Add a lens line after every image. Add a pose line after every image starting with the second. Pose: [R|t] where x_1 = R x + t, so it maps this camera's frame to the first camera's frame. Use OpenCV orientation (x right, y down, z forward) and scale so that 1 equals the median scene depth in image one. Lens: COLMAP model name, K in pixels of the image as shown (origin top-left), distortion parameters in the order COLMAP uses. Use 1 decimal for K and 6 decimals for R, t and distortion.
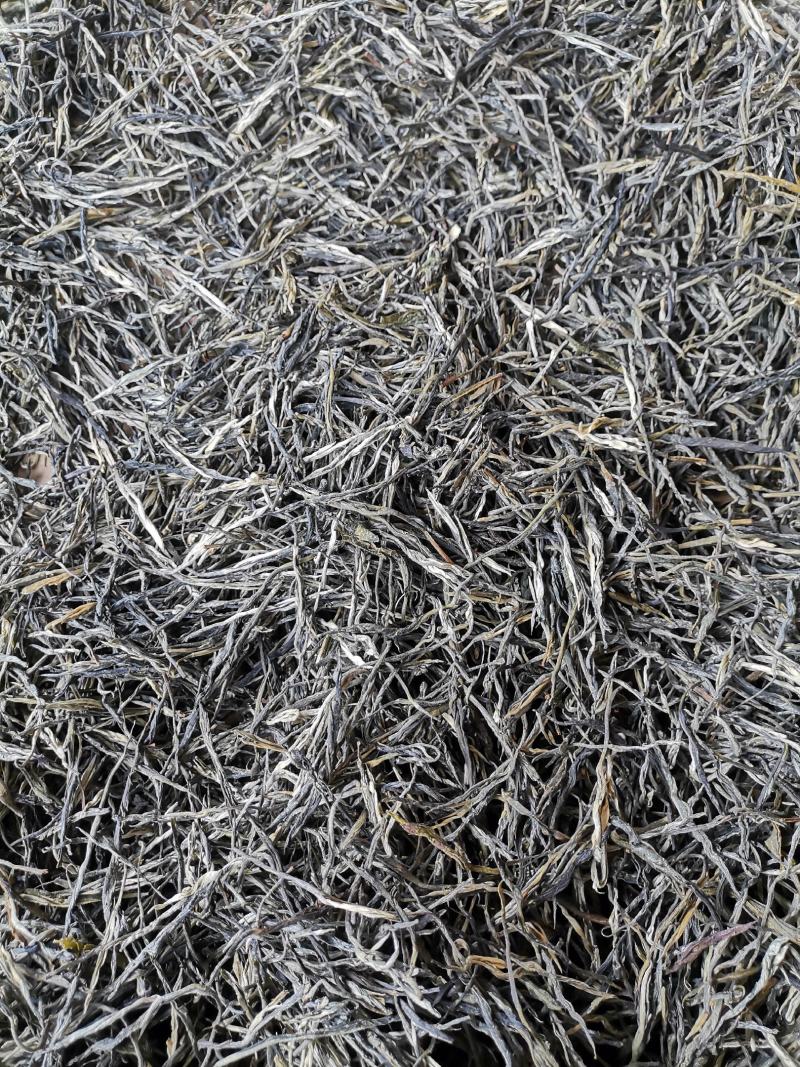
lens RADIAL K [[814.4, 0, 400.0], [0, 814.4, 533.5], [0, 0, 1]] dist [0.009721, 0.004257]
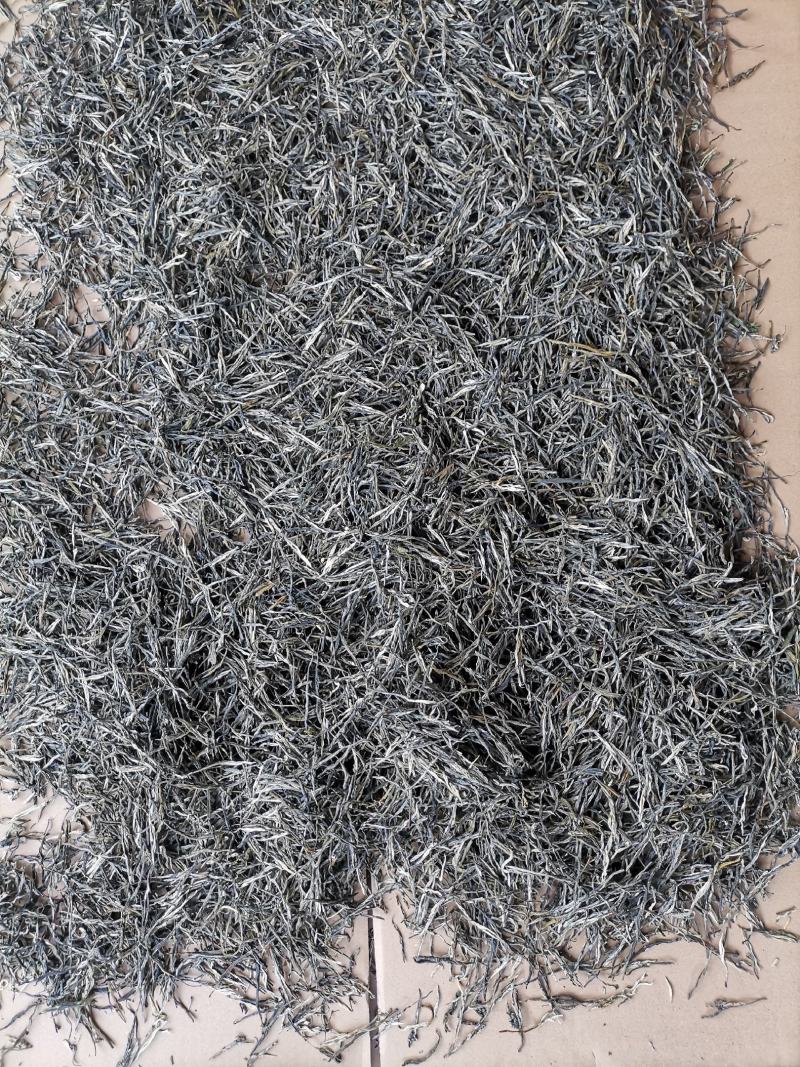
lens RADIAL K [[814.4, 0, 400.0], [0, 814.4, 533.5], [0, 0, 1]] dist [0.009721, 0.004257]
pose [[0.990501, -0.137064, -0.011023, -0.016397], [0.137481, 0.985602, 0.098430, -0.254812], [-0.002627, -0.099010, 0.995083, -1.185674]]
